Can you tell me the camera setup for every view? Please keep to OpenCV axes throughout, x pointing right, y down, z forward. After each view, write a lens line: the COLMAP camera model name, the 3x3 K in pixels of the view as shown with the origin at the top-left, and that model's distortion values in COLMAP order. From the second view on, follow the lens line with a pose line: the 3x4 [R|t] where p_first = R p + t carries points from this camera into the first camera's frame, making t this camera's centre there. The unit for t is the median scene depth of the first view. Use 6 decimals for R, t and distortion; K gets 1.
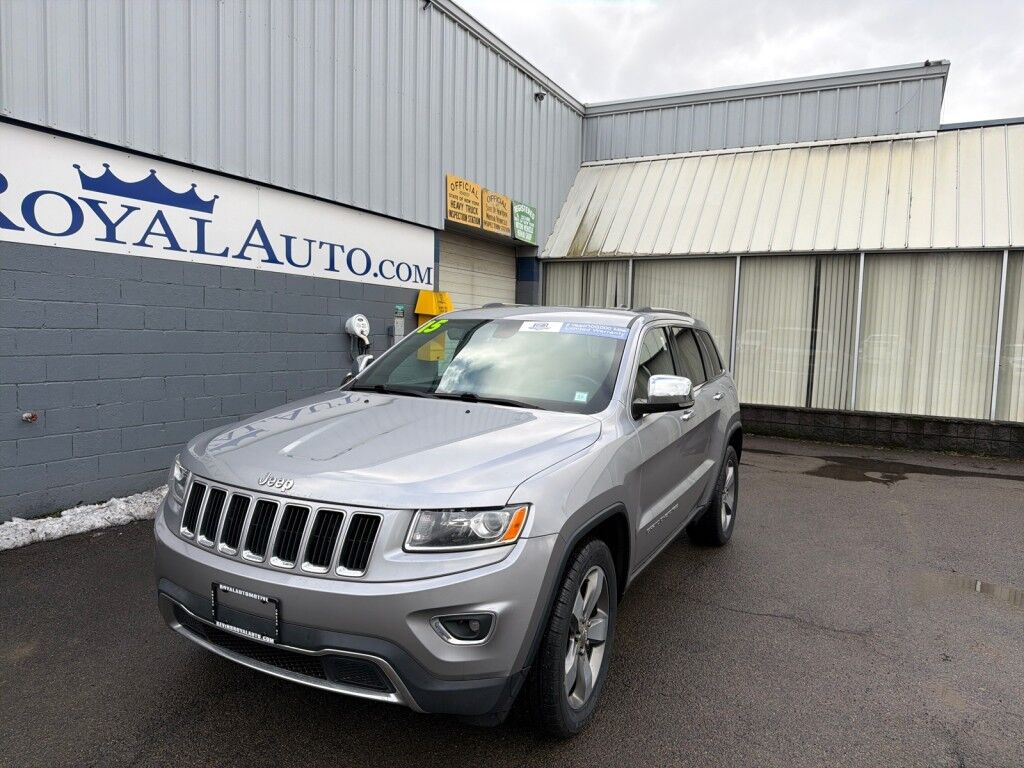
lens RADIAL K [[717.2, 0, 527.3], [0, 717.2, 390.8], [0, 0, 1]] dist [0.129610, -0.199464]
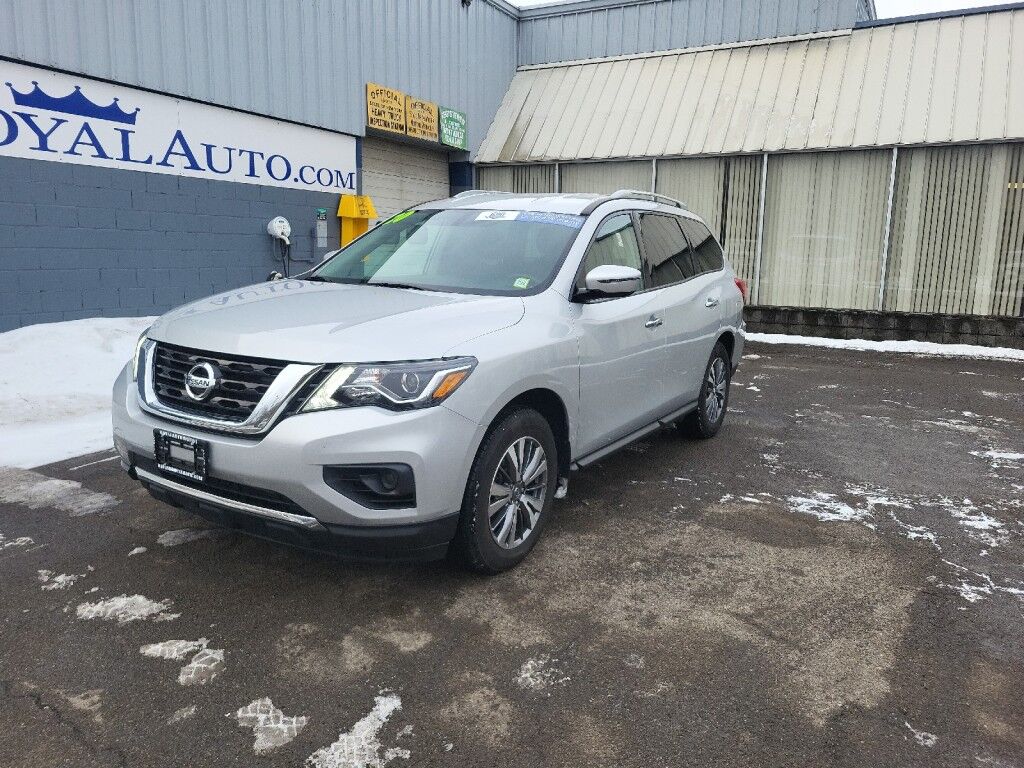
lens RADIAL K [[761.5, 0, 506.2], [0, 761.5, 378.2], [0, 0, 1]] dist [0.055487, -0.034854]
pose [[0.999711, -0.008611, -0.022466, 0.125931], [0.010535, 0.996156, 0.086961, 0.038094], [0.021631, -0.087172, 0.995958, -0.161318]]
